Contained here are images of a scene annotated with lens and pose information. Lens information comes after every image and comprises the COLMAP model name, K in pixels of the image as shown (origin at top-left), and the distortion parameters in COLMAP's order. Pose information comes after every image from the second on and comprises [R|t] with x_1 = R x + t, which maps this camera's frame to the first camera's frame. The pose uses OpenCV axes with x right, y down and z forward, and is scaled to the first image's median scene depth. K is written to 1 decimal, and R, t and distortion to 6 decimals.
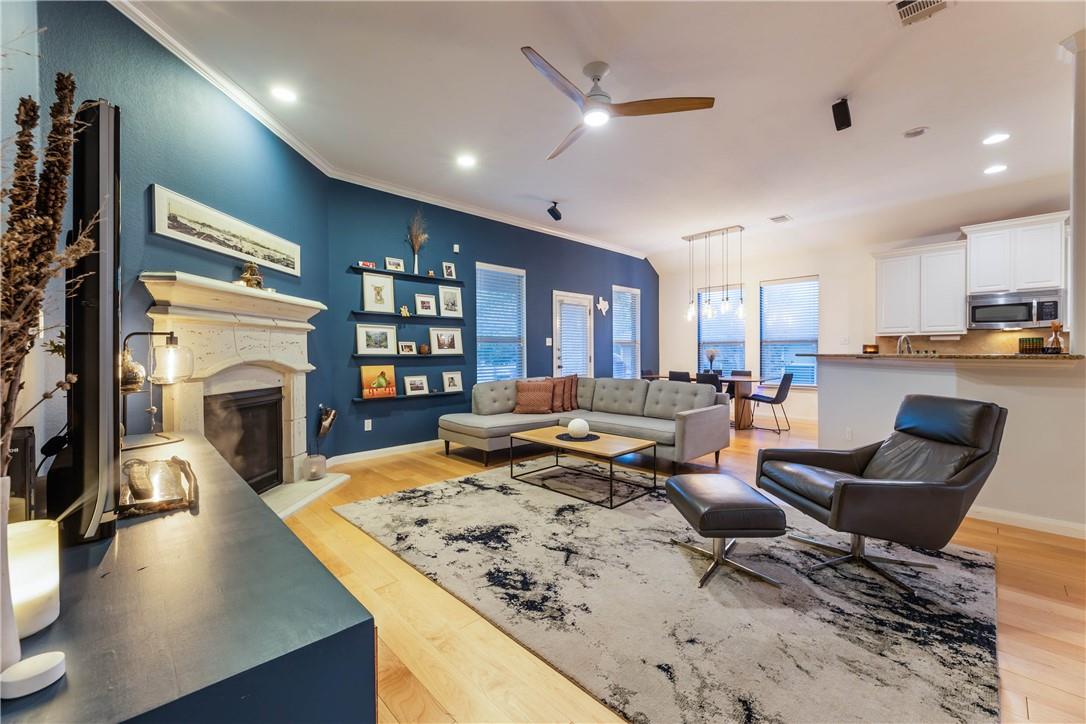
lens RADIAL K [[433.6, 0, 548.0], [0, 433.6, 357.6], [0, 0, 1]] dist [0.004234, -0.000931]
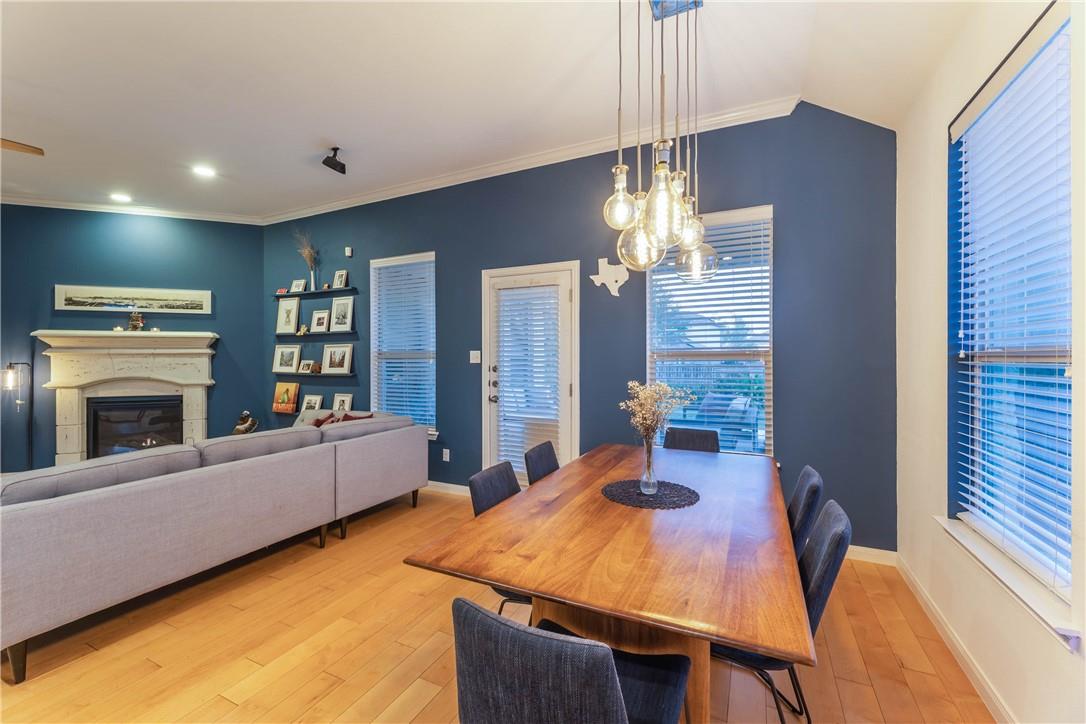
lens RADIAL K [[433.6, 0, 549.3], [0, 433.6, 356.7], [0, 0, 1]] dist [0.004234, -0.000931]
pose [[0.338931, 0.002615, -0.940808, 0.839430], [-0.009799, 0.999952, -0.000751, -0.051022], [0.940760, 0.009474, 0.338940, 1.226152]]
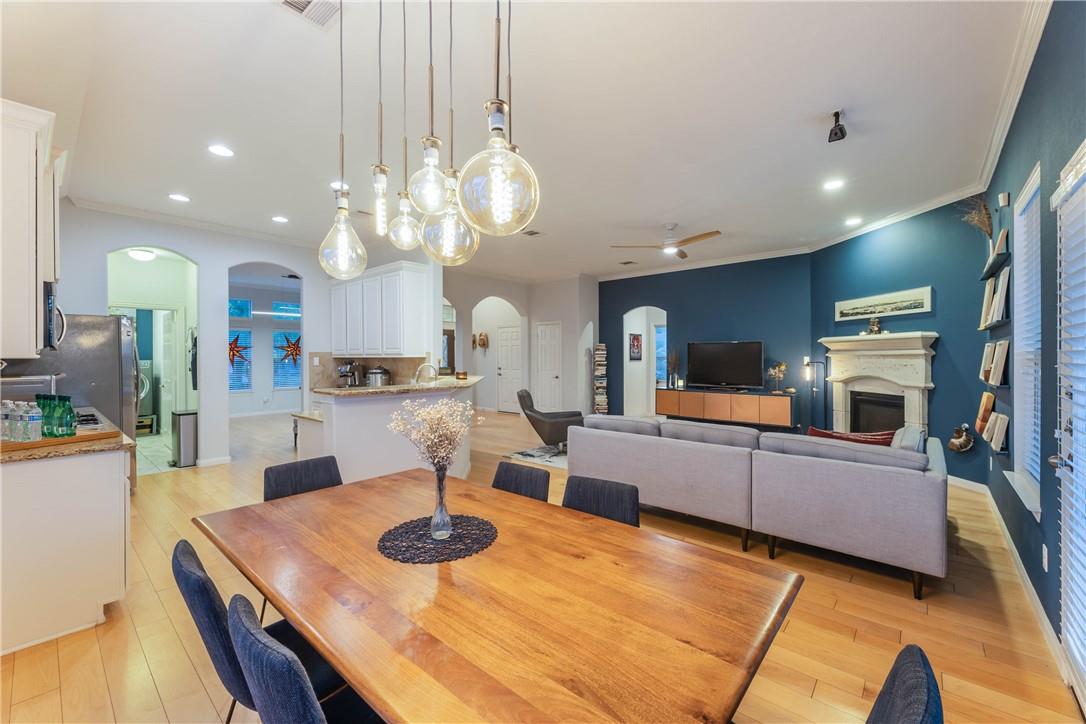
lens RADIAL K [[433.6, 0, 549.7], [0, 433.6, 358.6], [0, 0, 1]] dist [0.004234, -0.000931]
pose [[-0.996136, 0.008949, -0.087369, 0.491205], [0.007471, 0.999824, 0.017233, -0.065457], [0.087507, 0.016513, -0.996027, 1.712389]]
